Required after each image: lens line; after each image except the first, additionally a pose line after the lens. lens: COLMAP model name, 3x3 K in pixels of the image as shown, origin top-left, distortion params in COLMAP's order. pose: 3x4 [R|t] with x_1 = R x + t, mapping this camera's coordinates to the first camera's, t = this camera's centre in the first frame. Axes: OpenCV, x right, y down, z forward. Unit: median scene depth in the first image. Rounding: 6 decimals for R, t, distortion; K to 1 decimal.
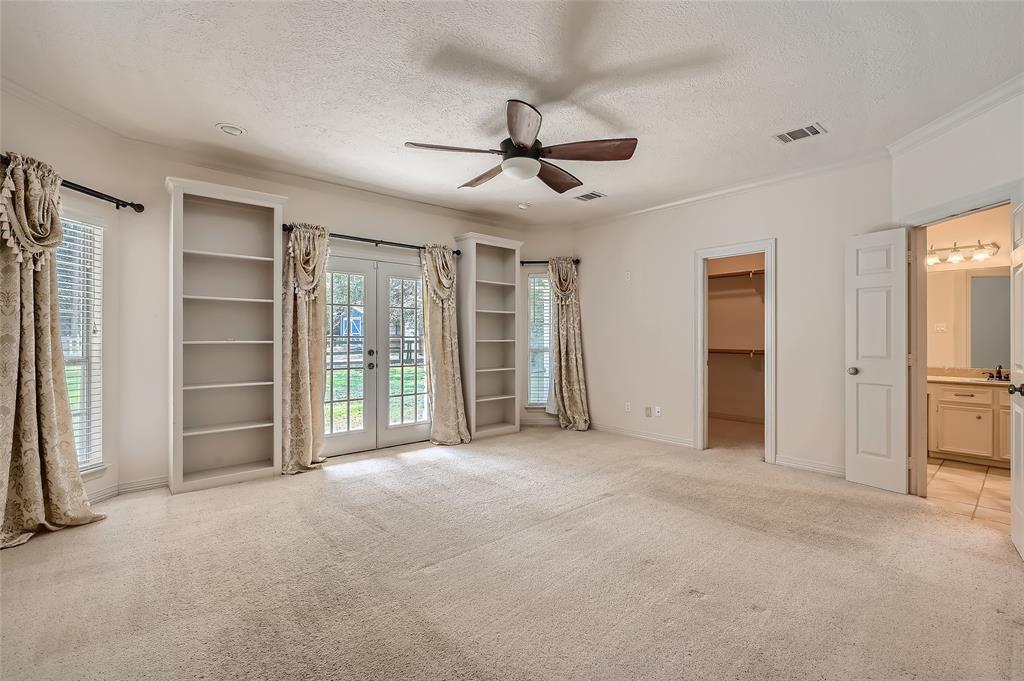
lens RADIAL K [[459.3, 0, 514.8], [0, 459.3, 336.2], [0, 0, 1]] dist [-0.000628, 0.000339]
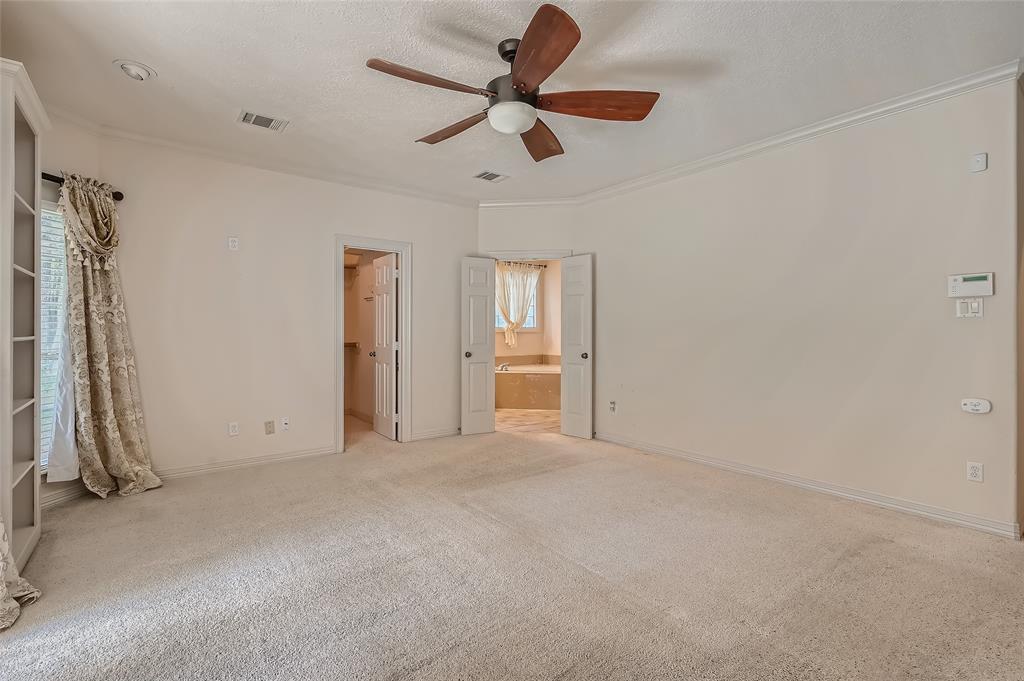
lens RADIAL K [[465.6, 0, 511.4], [0, 465.6, 329.0], [0, 0, 1]] dist [-0.000369, 0.000043]
pose [[0.060824, -0.000621, 0.998148, -0.520250], [-0.003875, 0.999992, 0.000858, -0.001838], [-0.998141, -0.003920, 0.060822, 0.620524]]
